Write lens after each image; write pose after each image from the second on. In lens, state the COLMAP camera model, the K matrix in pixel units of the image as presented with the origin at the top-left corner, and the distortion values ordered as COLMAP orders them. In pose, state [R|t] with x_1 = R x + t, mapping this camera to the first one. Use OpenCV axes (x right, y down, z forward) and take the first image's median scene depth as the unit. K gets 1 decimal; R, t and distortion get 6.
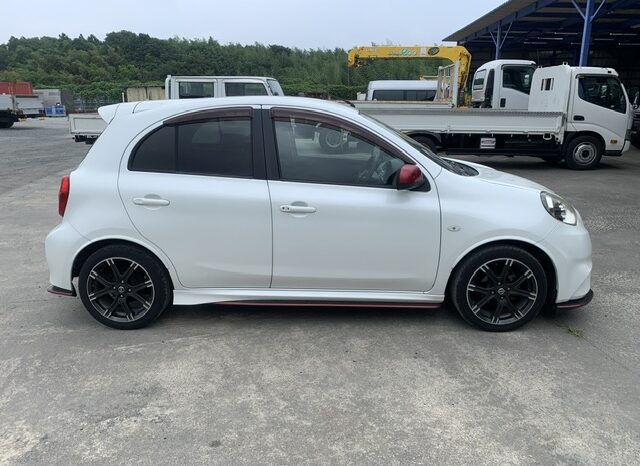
lens RADIAL K [[494.4, 0, 320.0], [0, 494.4, 233.0], [0, 0, 1]] dist [0.011505, -0.004371]
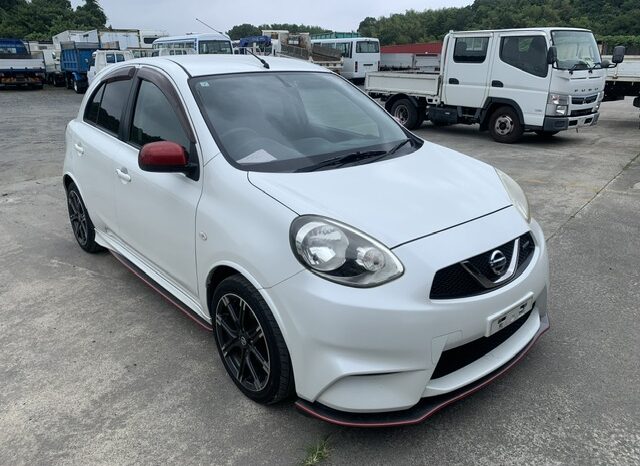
lens RADIAL K [[494.4, 0, 320.0], [0, 494.4, 233.0], [0, 0, 1]] dist [0.011505, -0.004371]
pose [[0.665388, 0.247316, -0.704339, 0.916454], [-0.191632, 0.968496, 0.159036, -0.166758], [0.721482, 0.029153, 0.691820, 0.606770]]
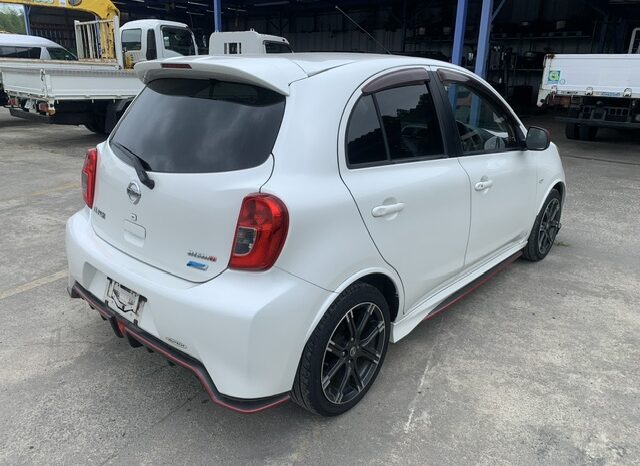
lens RADIAL K [[488.8, 0, 320.0], [0, 488.8, 233.0], [0, 0, 1]] dist [0.002138, 0.002047]
pose [[0.647966, -0.231217, 0.725726, -0.902063], [0.177711, 0.972407, 0.151140, -0.150126], [-0.740647, 0.031036, 0.671177, 0.622951]]
